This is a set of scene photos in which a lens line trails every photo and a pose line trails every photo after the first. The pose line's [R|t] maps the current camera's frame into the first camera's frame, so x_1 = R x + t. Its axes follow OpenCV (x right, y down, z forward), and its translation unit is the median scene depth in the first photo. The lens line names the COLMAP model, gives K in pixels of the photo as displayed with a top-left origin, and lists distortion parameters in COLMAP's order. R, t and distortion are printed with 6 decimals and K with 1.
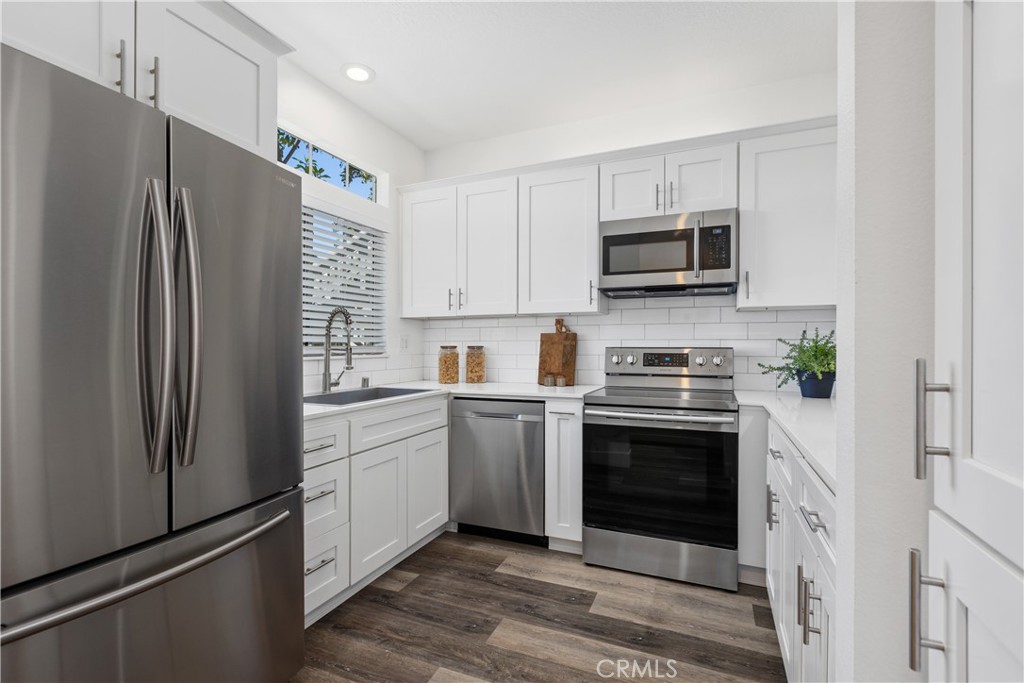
lens RADIAL K [[469.5, 0, 512.9], [0, 469.5, 343.2], [0, 0, 1]] dist [0.013754, -0.000783]
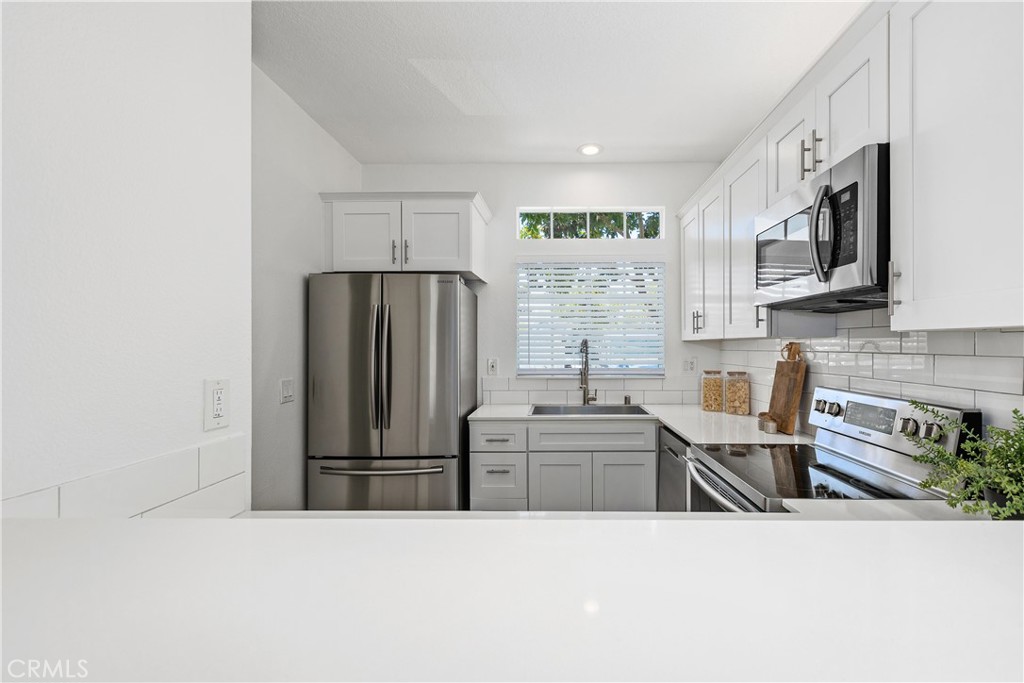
lens RADIAL K [[469.5, 0, 514.2], [0, 469.5, 343.2], [0, 0, 1]] dist [0.013754, -0.000783]
pose [[0.337611, -0.008549, -0.941247, 0.733495], [0.008846, 0.999943, -0.005909, -0.056222], [0.941244, -0.006332, 0.337668, 0.383585]]
